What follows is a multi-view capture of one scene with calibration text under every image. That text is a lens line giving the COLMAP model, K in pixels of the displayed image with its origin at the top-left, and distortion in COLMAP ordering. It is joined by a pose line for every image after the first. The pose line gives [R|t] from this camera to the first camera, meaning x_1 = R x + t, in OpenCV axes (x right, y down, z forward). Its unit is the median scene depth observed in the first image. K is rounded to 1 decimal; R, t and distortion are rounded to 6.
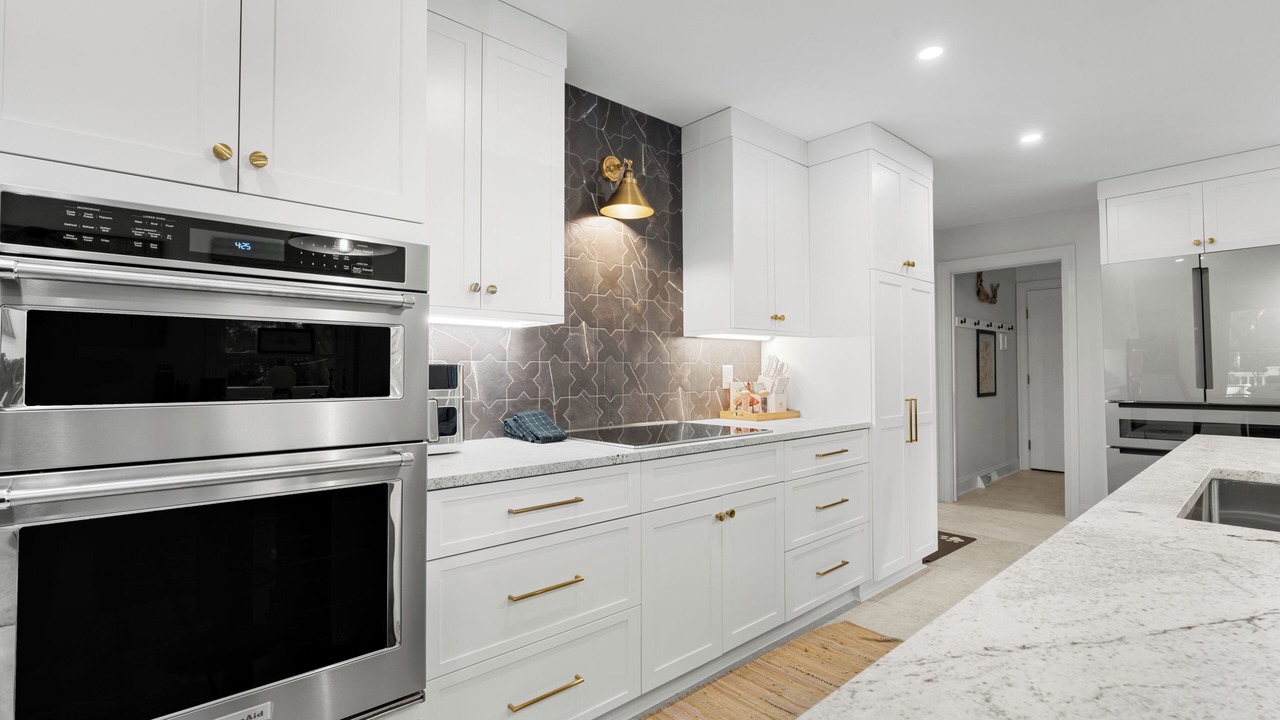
lens RADIAL K [[587.4, 0, 640.0], [0, 587.4, 360.0], [0, 0, 1]] dist [-0.001756, -0.000024]
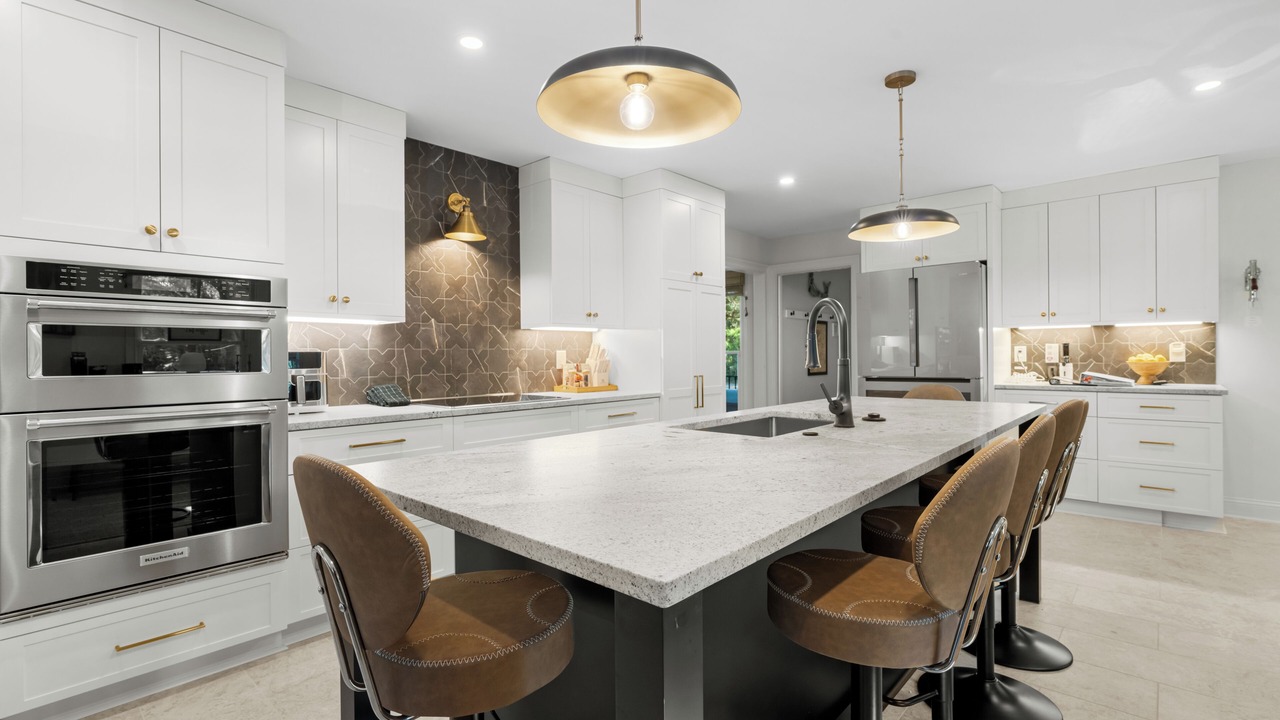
lens RADIAL K [[584.9, 0, 638.8], [0, 584.9, 358.2], [0, 0, 1]] dist [0.000974, 0.000334]
pose [[0.994603, -0.004362, 0.103661, 0.223356], [0.001839, 0.999700, 0.024423, -0.006944], [-0.103736, -0.024100, 0.994313, -0.362724]]
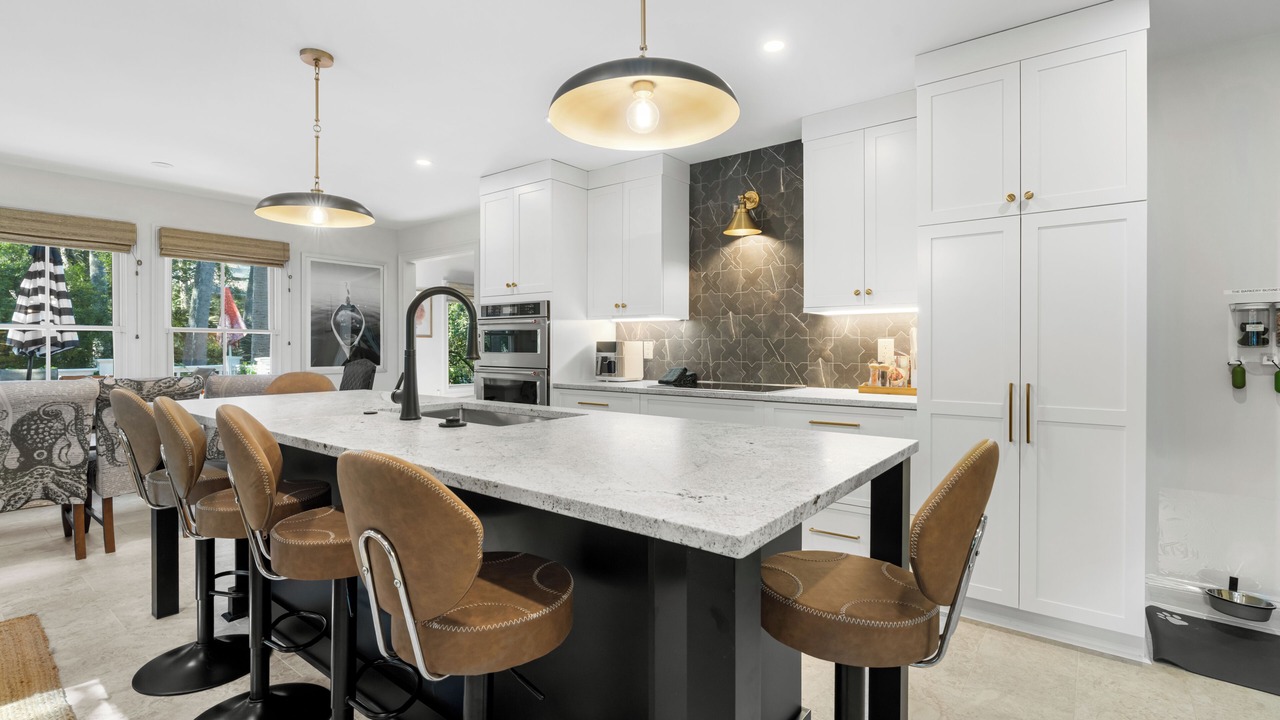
lens RADIAL K [[584.9, 0, 638.8], [0, 584.9, 358.2], [0, 0, 1]] dist [0.000974, 0.000334]
pose [[0.173195, 0.022831, -0.984623, 1.288124], [0.017059, 0.999512, 0.026177, 0.010056], [0.984740, -0.021330, 0.172721, 0.487021]]
